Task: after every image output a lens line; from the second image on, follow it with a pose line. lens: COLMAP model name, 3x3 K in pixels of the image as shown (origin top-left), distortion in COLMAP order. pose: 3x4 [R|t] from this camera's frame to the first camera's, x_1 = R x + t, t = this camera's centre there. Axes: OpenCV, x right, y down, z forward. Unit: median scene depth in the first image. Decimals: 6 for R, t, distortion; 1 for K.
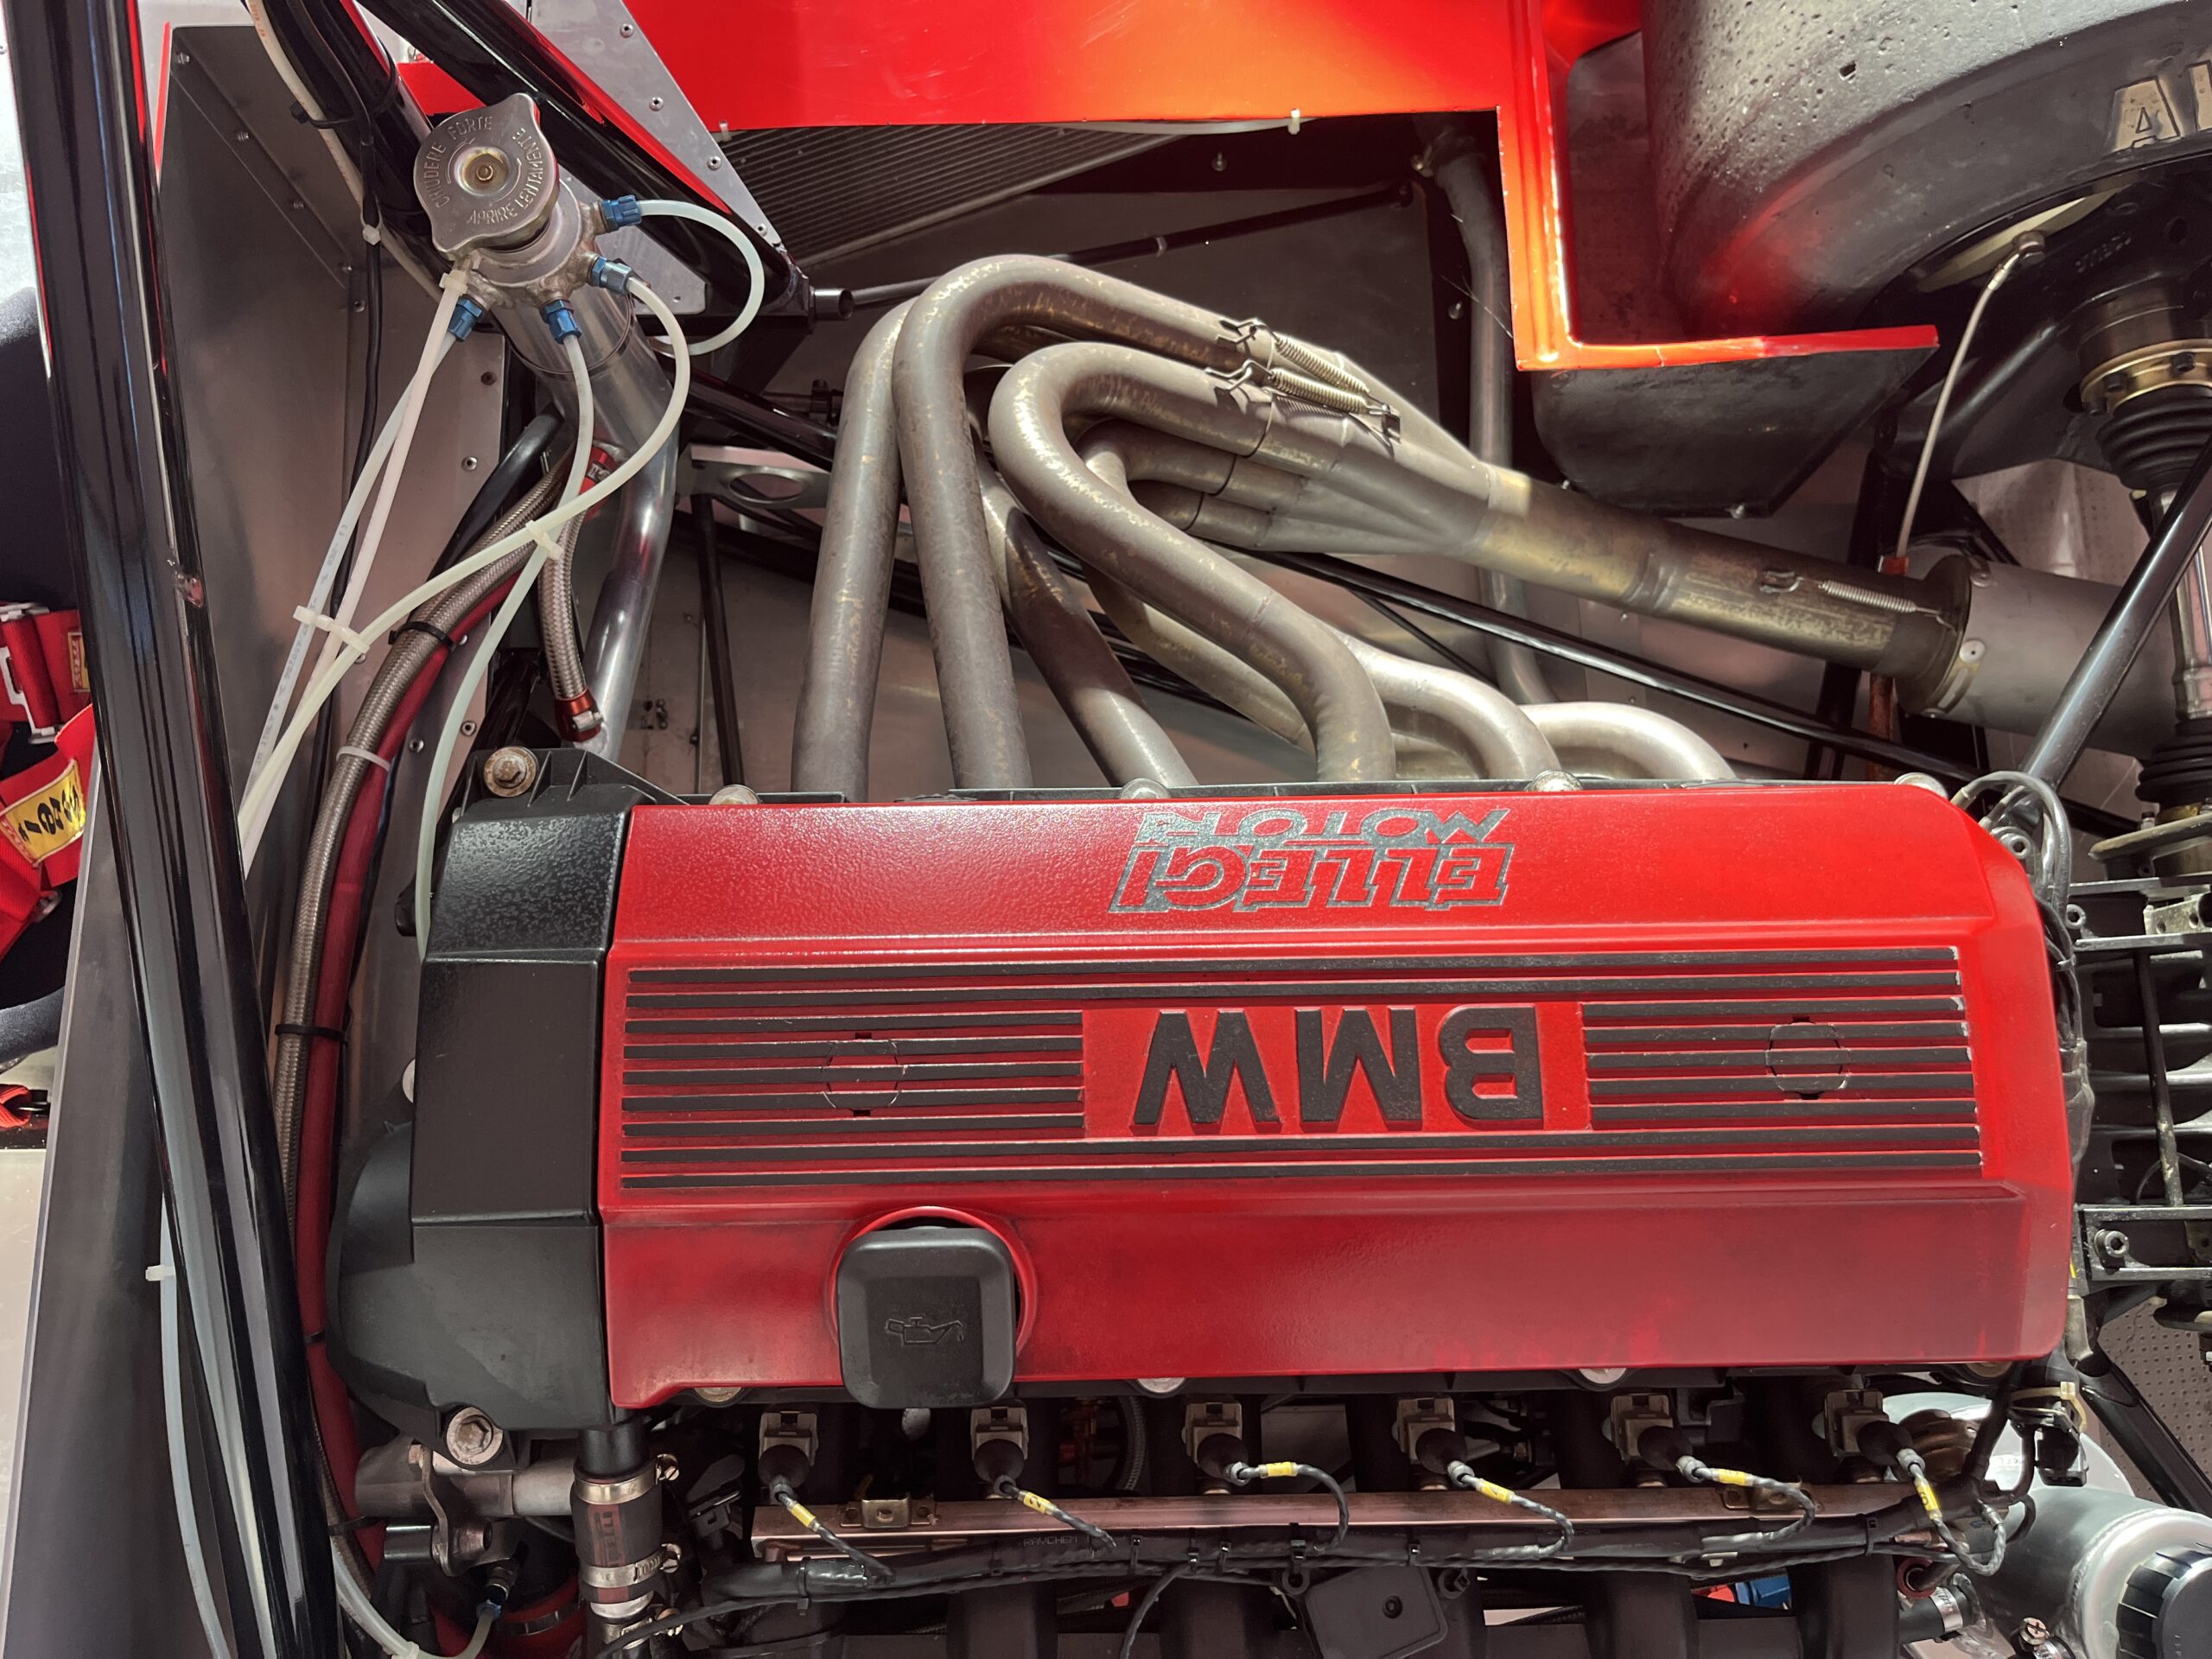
lens RADIAL K [[1656.8, 0, 1101.6], [0, 1656.8, 851.2], [0, 0, 1]] dist [0.039278, -0.044400]
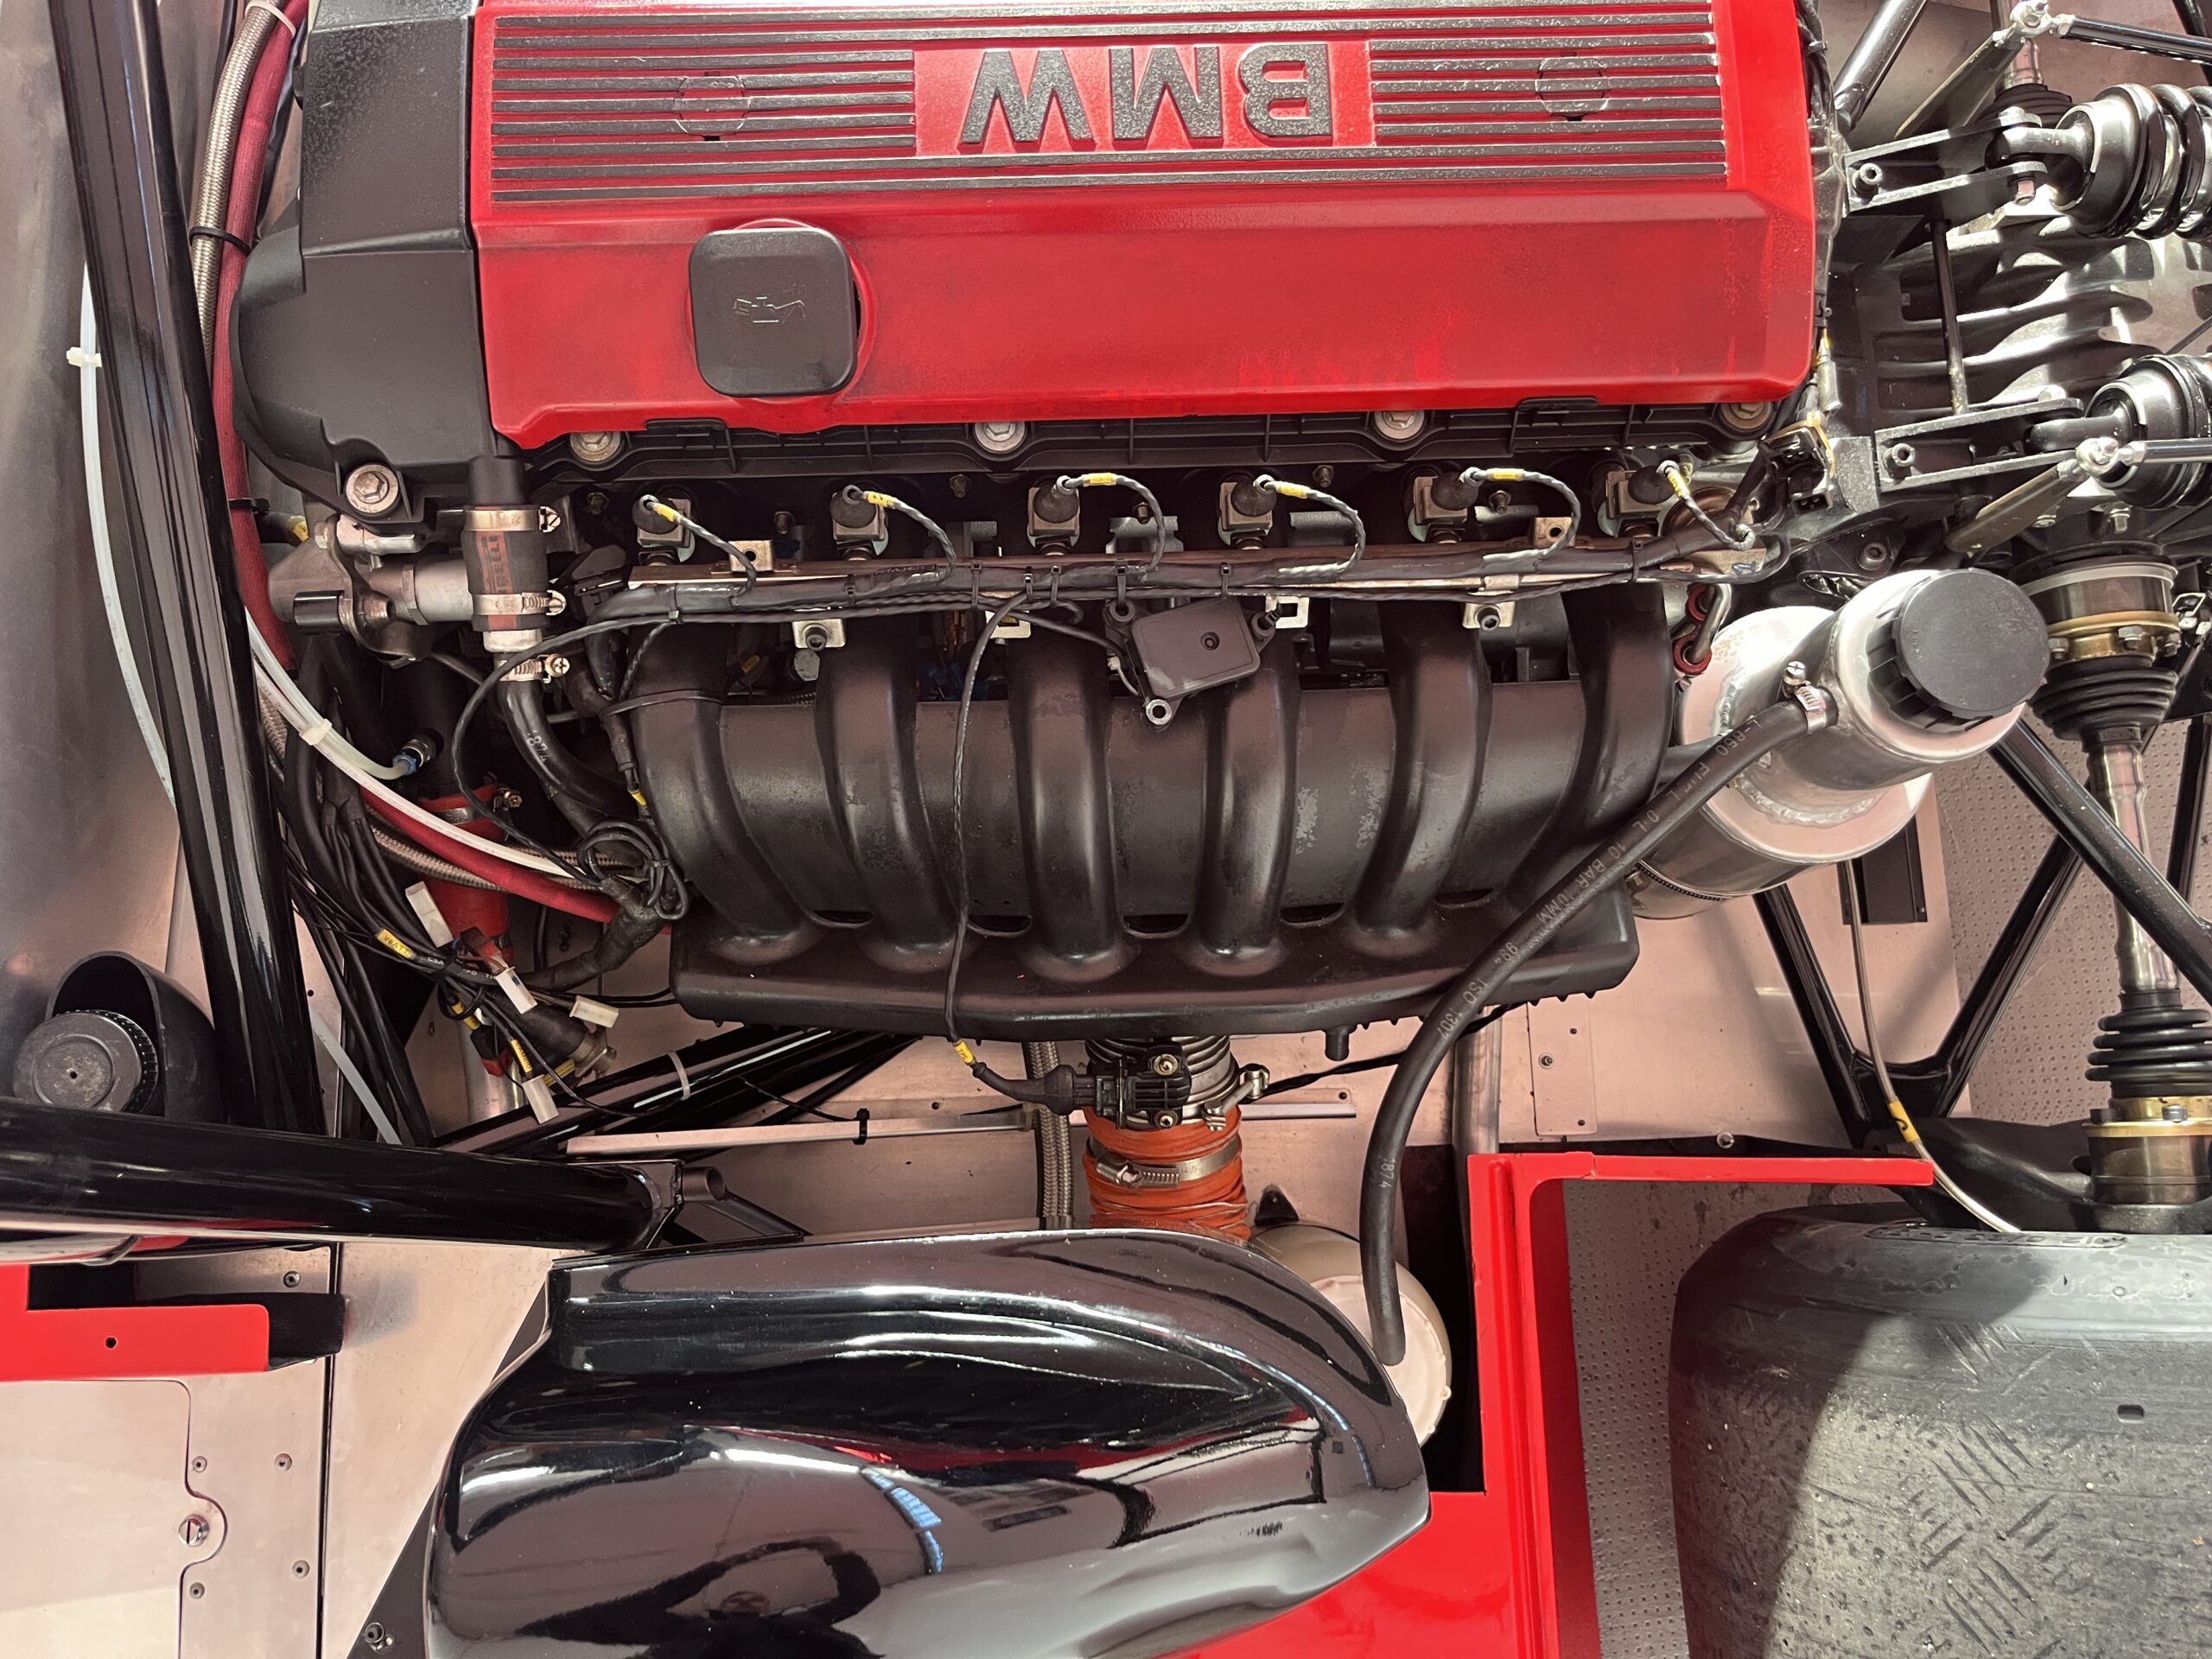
lens RADIAL K [[1656.8, 0, 1103.7], [0, 1656.8, 815.0], [0, 0, 1]] dist [0.039278, -0.044400]
pose [[0.999878, -0.011340, 0.010702, 0.092473], [0.011069, 0.999625, 0.025065, 0.552843], [-0.010982, -0.024943, 0.999629, -0.107853]]
